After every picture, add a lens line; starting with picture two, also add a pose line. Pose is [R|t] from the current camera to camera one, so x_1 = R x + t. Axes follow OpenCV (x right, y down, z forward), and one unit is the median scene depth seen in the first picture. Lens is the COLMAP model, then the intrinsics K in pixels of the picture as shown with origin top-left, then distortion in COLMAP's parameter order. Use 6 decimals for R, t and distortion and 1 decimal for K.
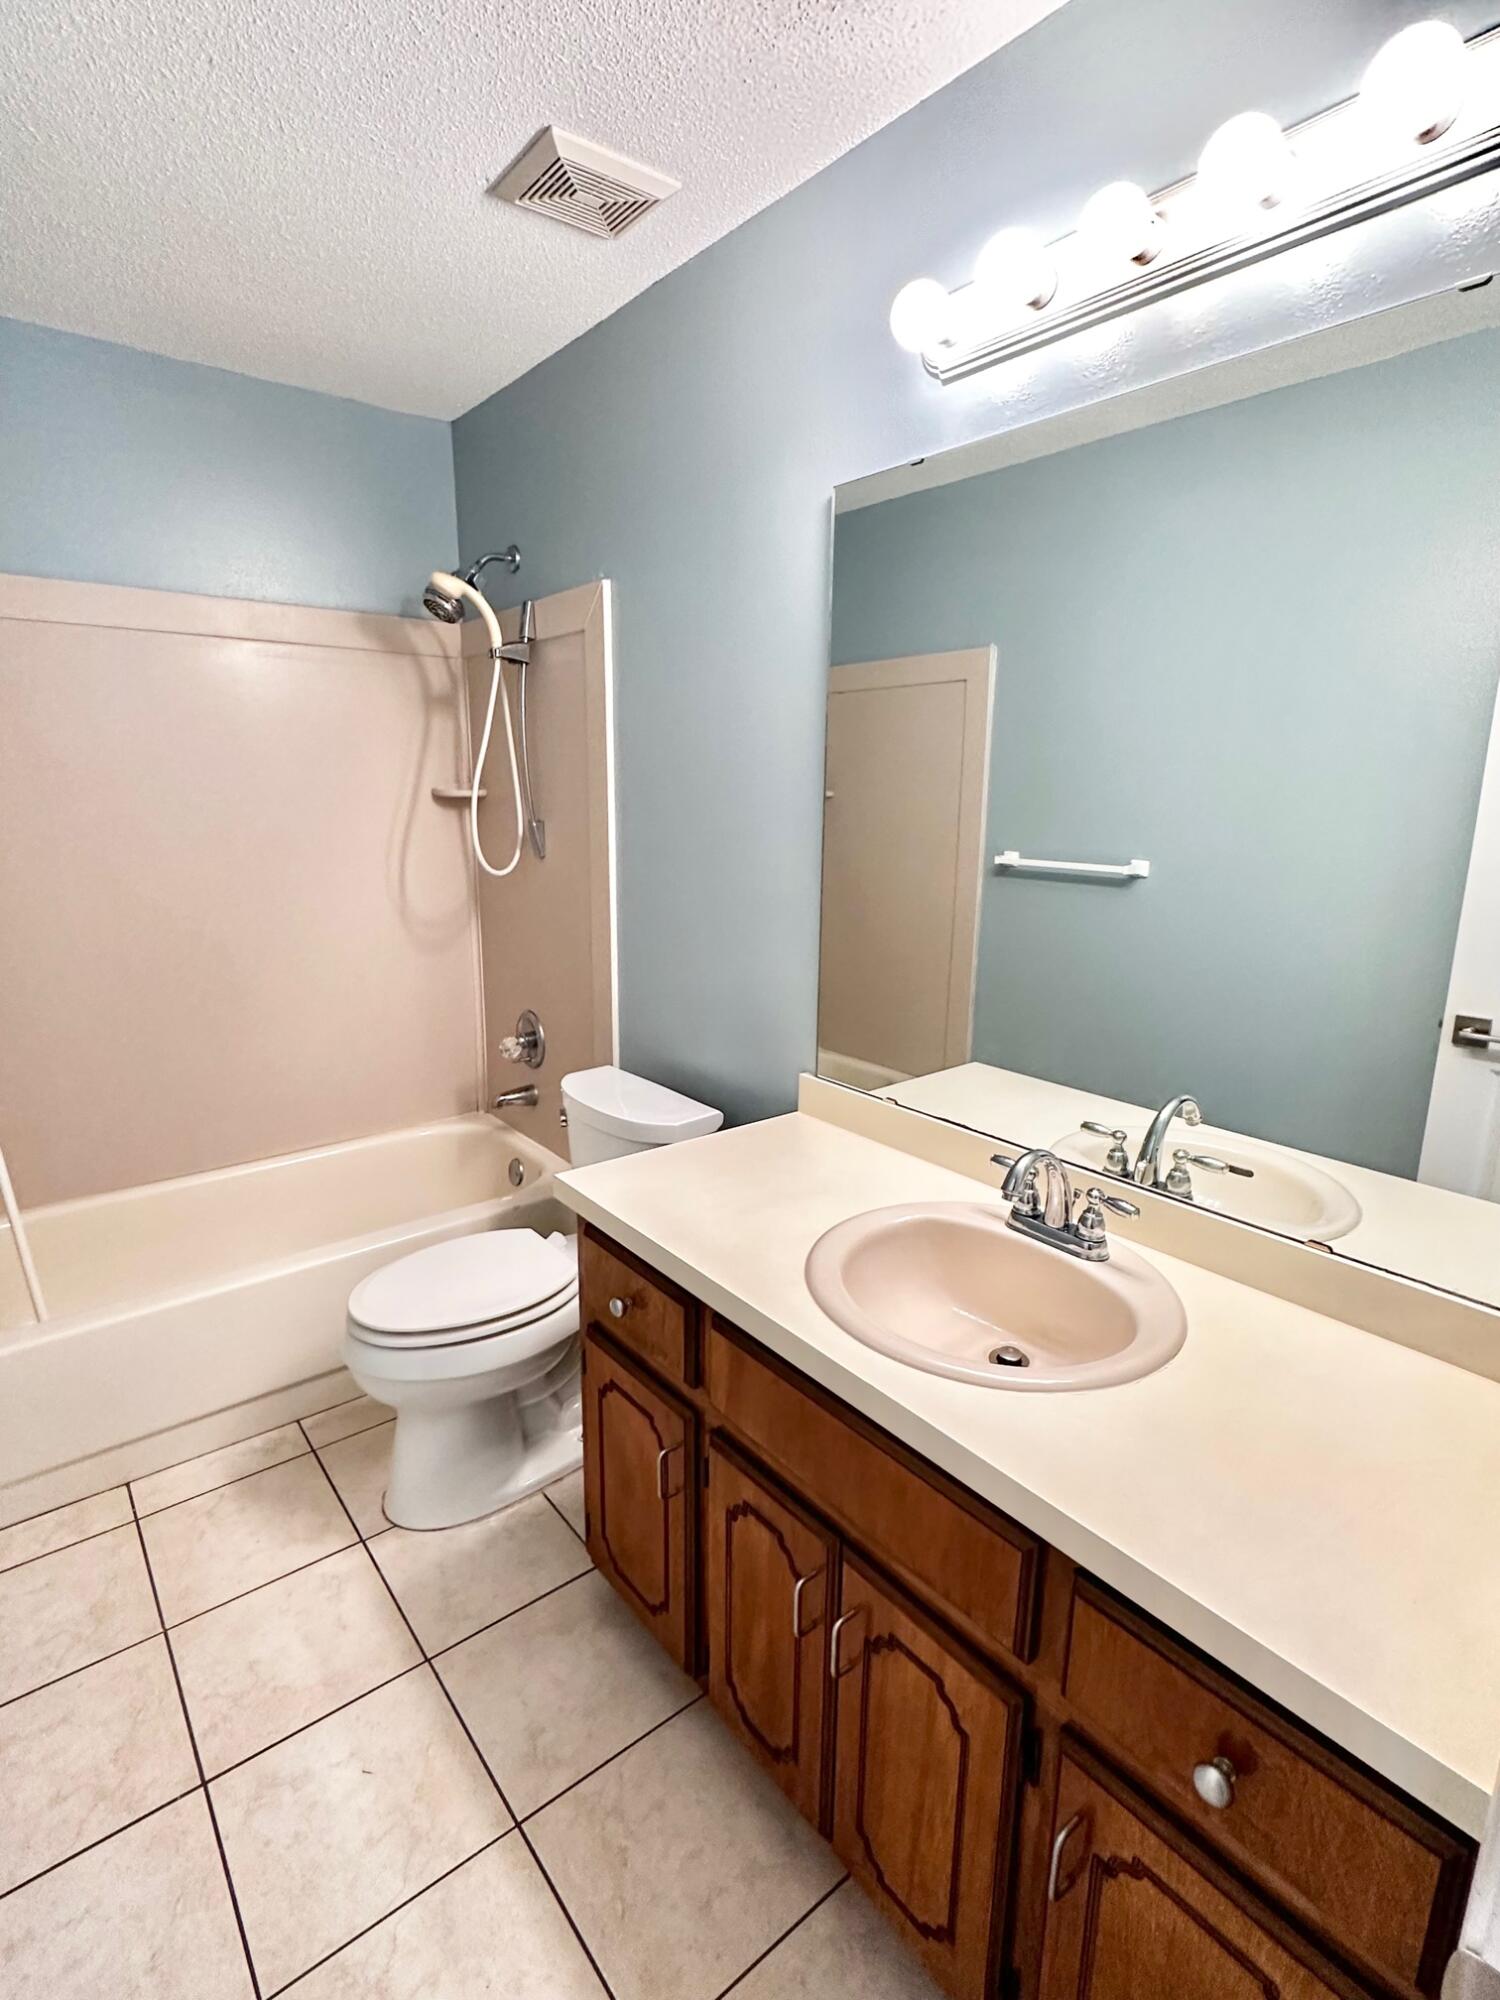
lens RADIAL K [[1002.9, 0, 760.7], [0, 1002.9, 995.8], [0, 0, 1]] dist [-0.002416, 0.000540]
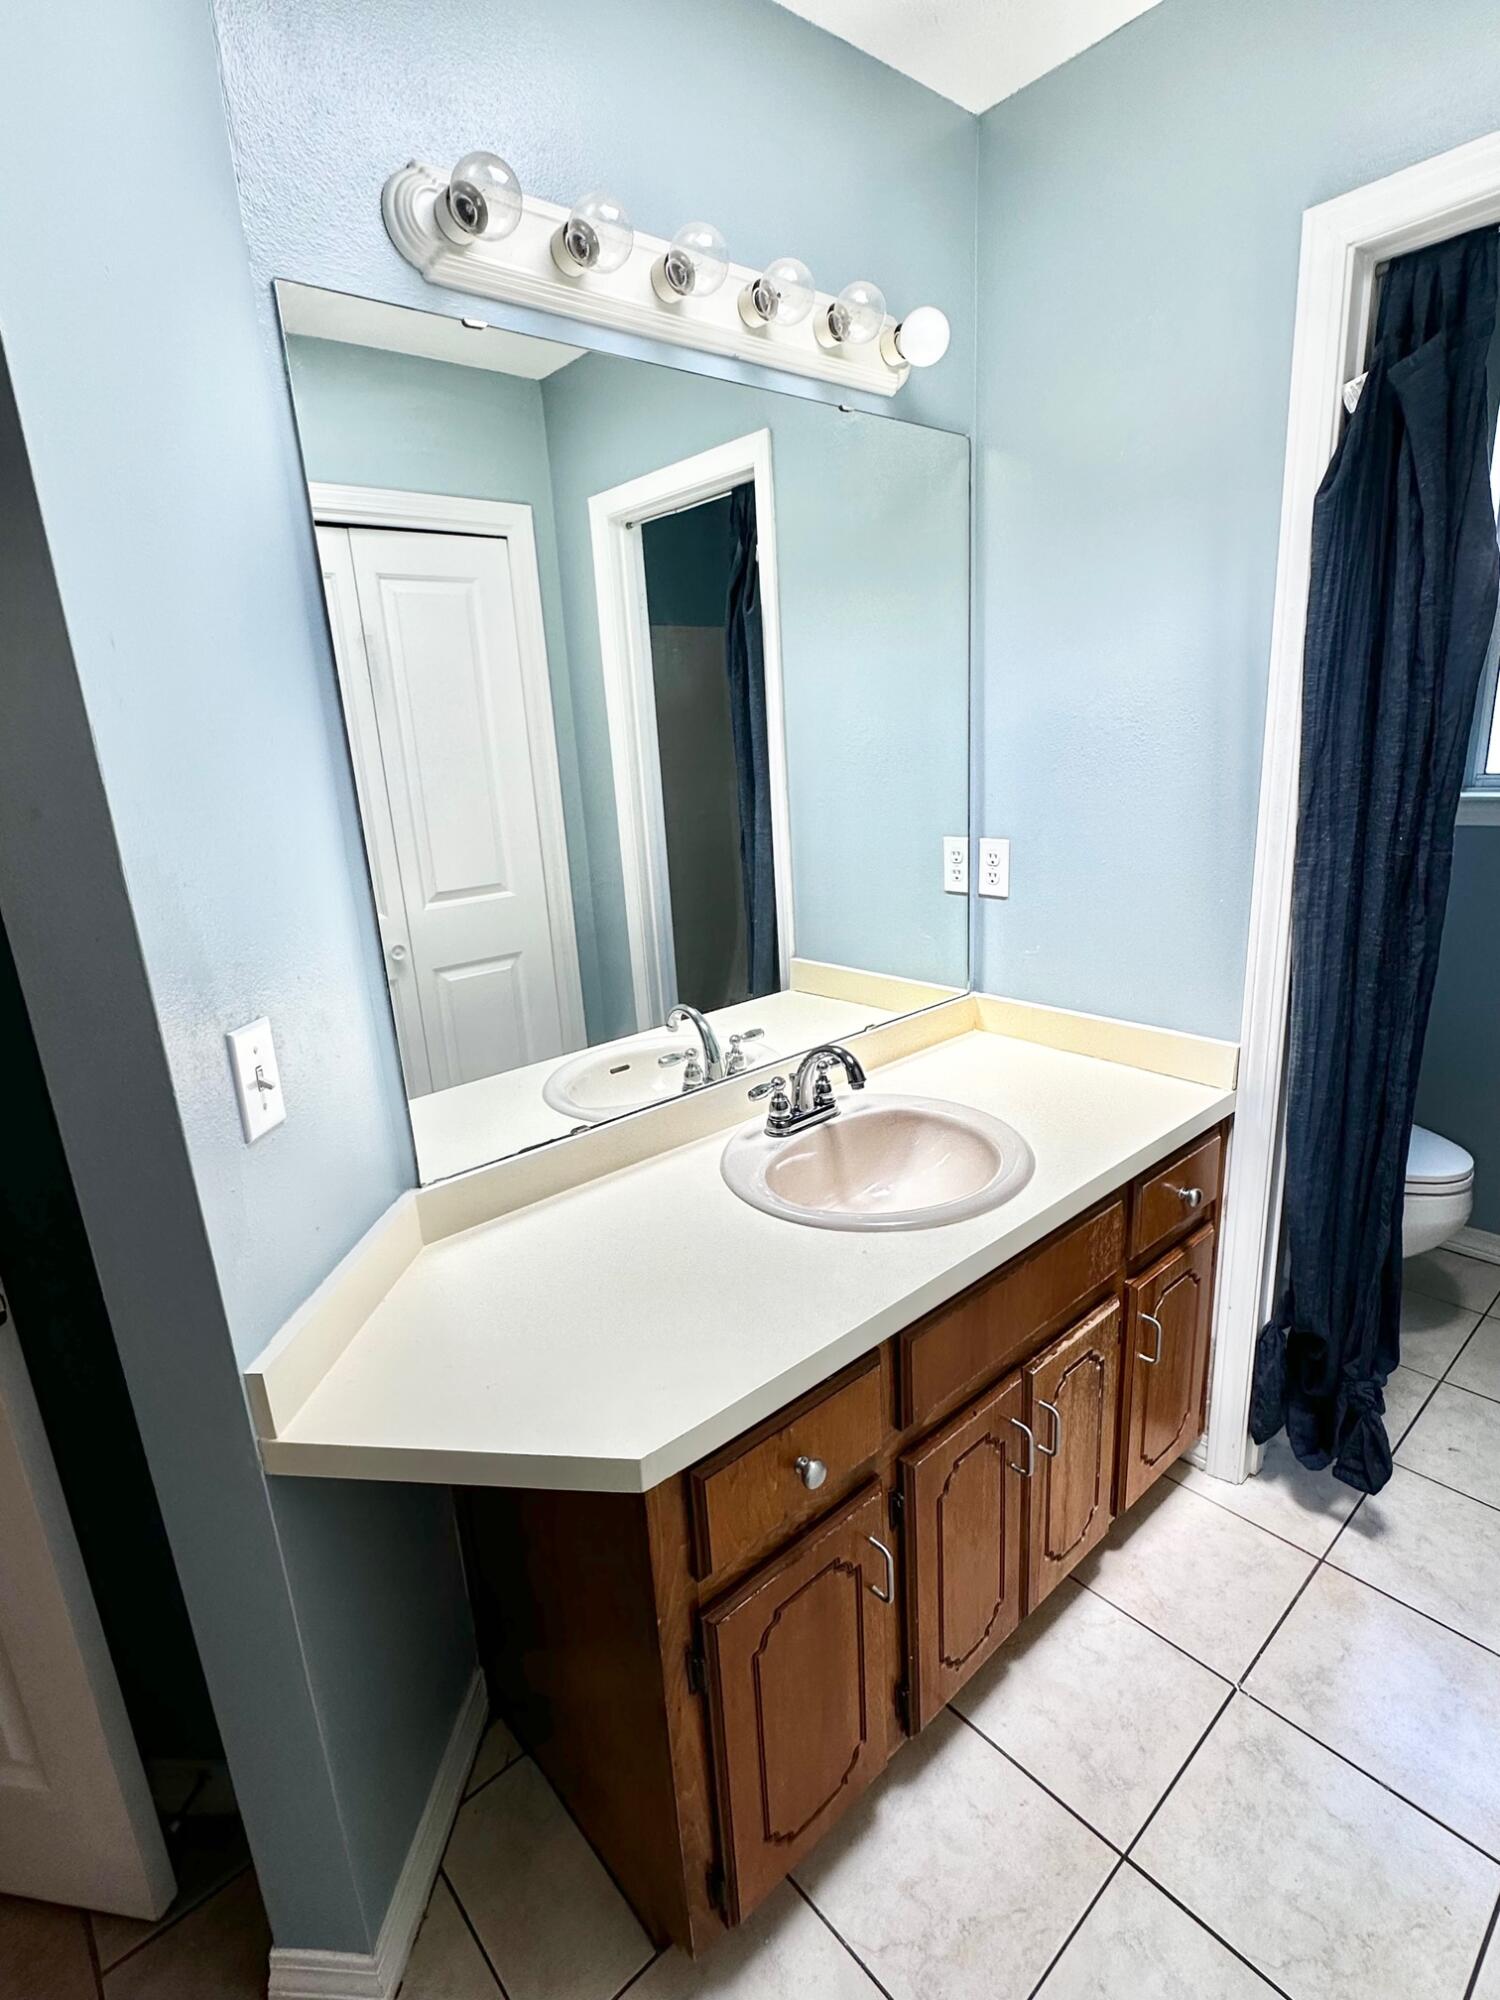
lens RADIAL K [[1002.9, 0, 760.7], [0, 1002.9, 995.8], [0, 0, 1]] dist [-0.002416, 0.000540]
pose [[-0.063516, -0.279586, 0.958017, -0.745815], [0.269633, 0.919448, 0.286206, -0.231802], [-0.960866, 0.276492, 0.016986, 0.903951]]
